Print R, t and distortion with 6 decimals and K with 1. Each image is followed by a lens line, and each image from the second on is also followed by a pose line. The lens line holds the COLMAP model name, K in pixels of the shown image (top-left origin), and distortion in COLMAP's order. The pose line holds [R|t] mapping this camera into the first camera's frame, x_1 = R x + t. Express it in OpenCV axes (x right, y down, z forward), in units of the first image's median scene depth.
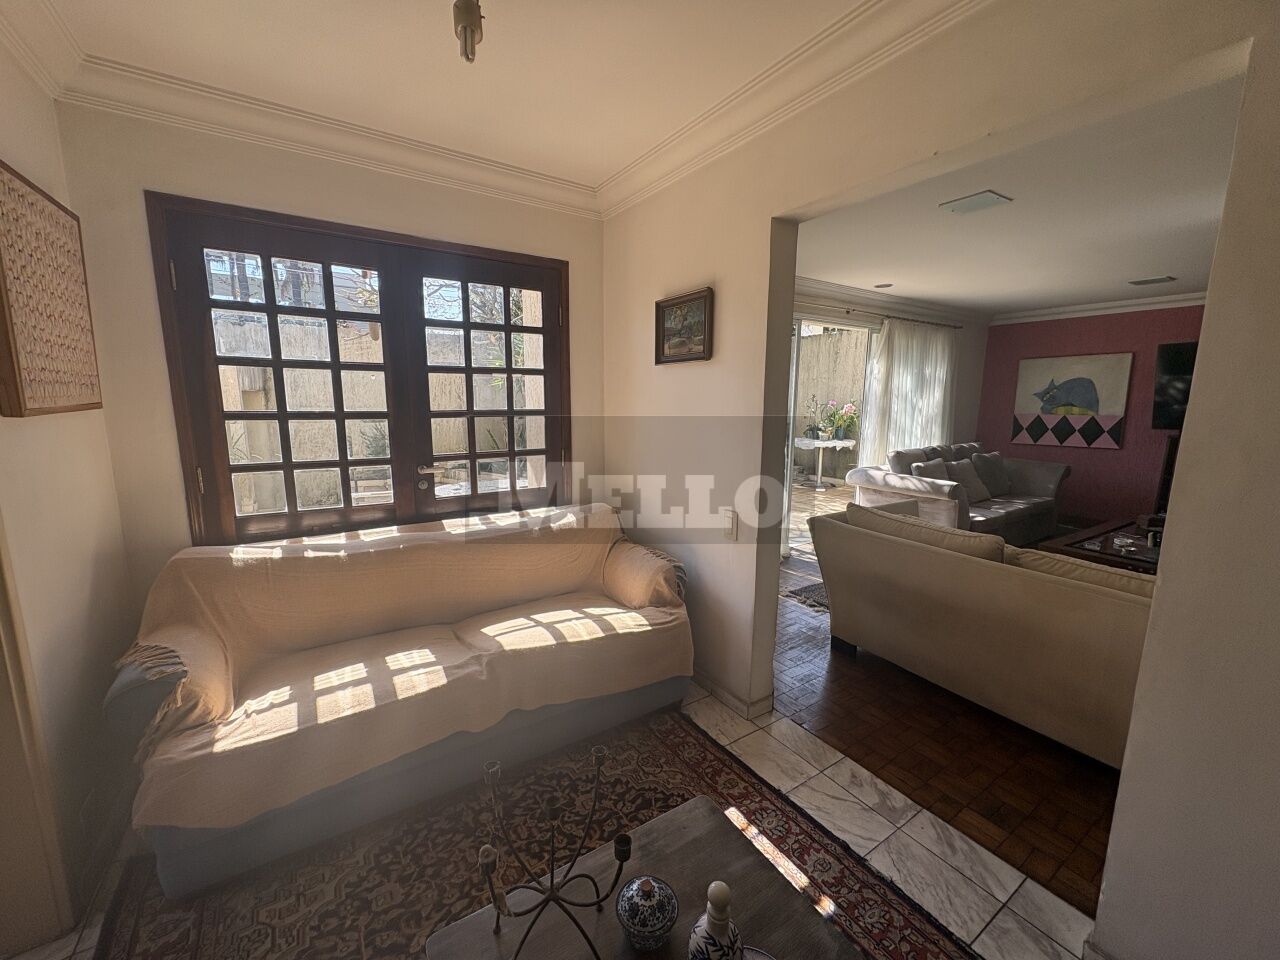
lens RADIAL K [[512.4, 0, 645.5], [0, 512.4, 478.0], [0, 0, 1]] dist [0.001991, -0.000189]
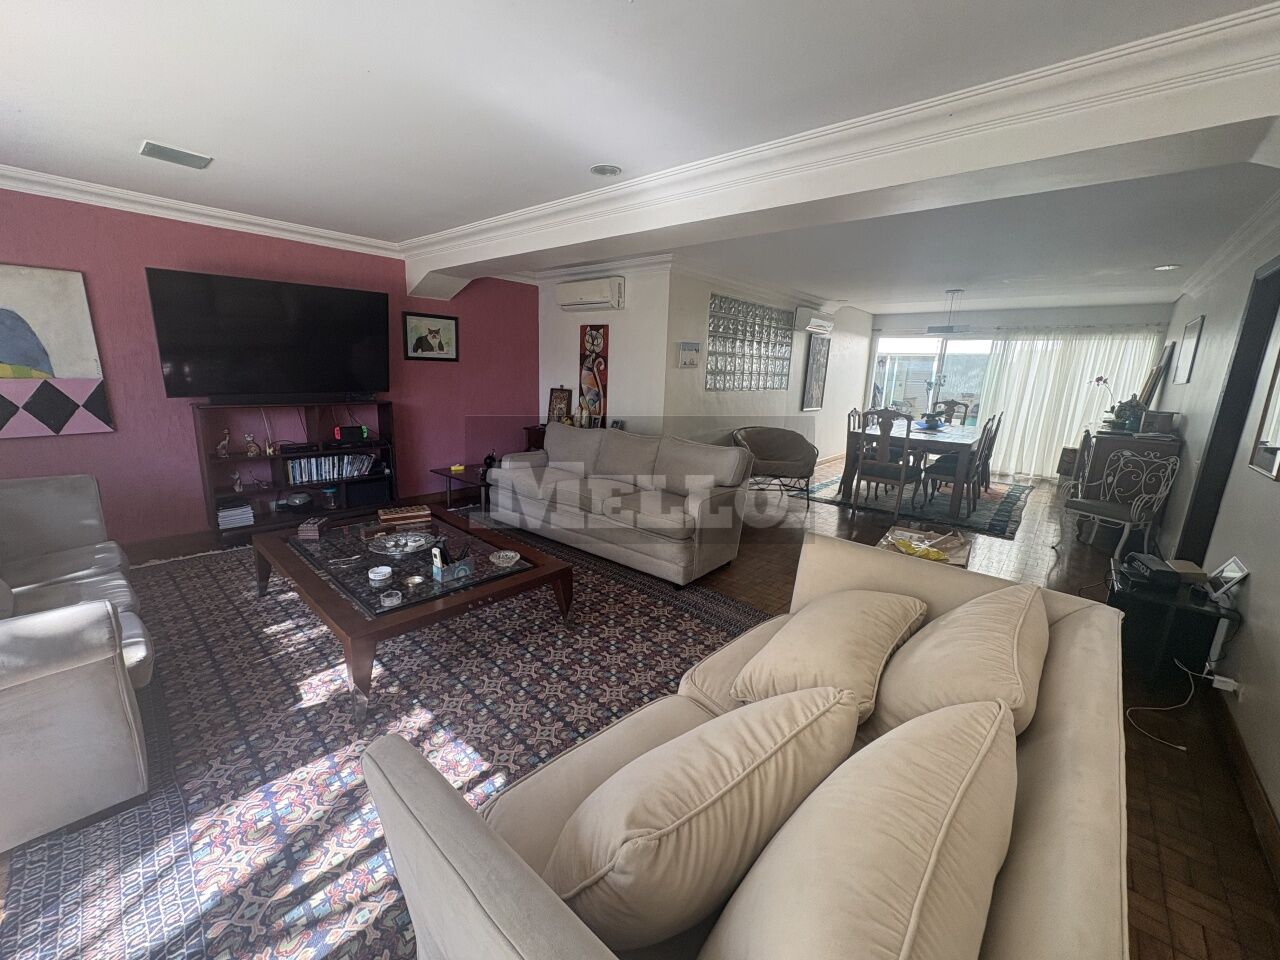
lens RADIAL K [[512.4, 0, 635.9], [0, 512.4, 478.7], [0, 0, 1]] dist [0.001991, -0.000189]
pose [[-0.260437, -0.223384, 0.939293, 0.147085], [0.114446, 0.958865, 0.259771, -0.086585], [-0.958684, 0.175152, -0.224158, 0.510628]]
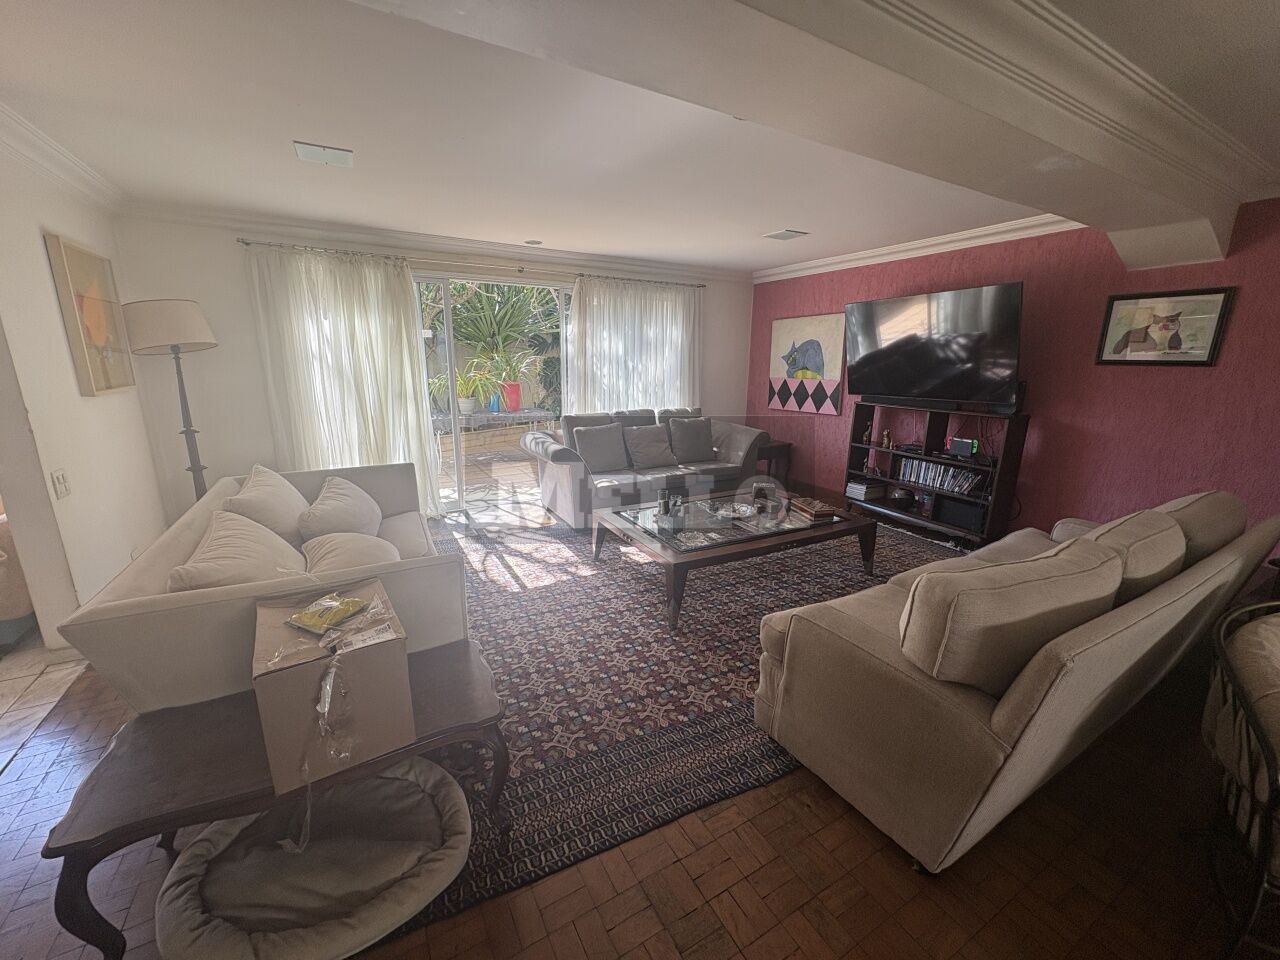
lens RADIAL K [[512.4, 0, 641.8], [0, 512.4, 476.4], [0, 0, 1]] dist [0.001991, -0.000189]
pose [[0.997839, 0.017553, -0.063326, 0.588752], [-0.013211, 0.997575, 0.068337, -0.003212], [0.064372, -0.067353, 0.995650, 0.016386]]
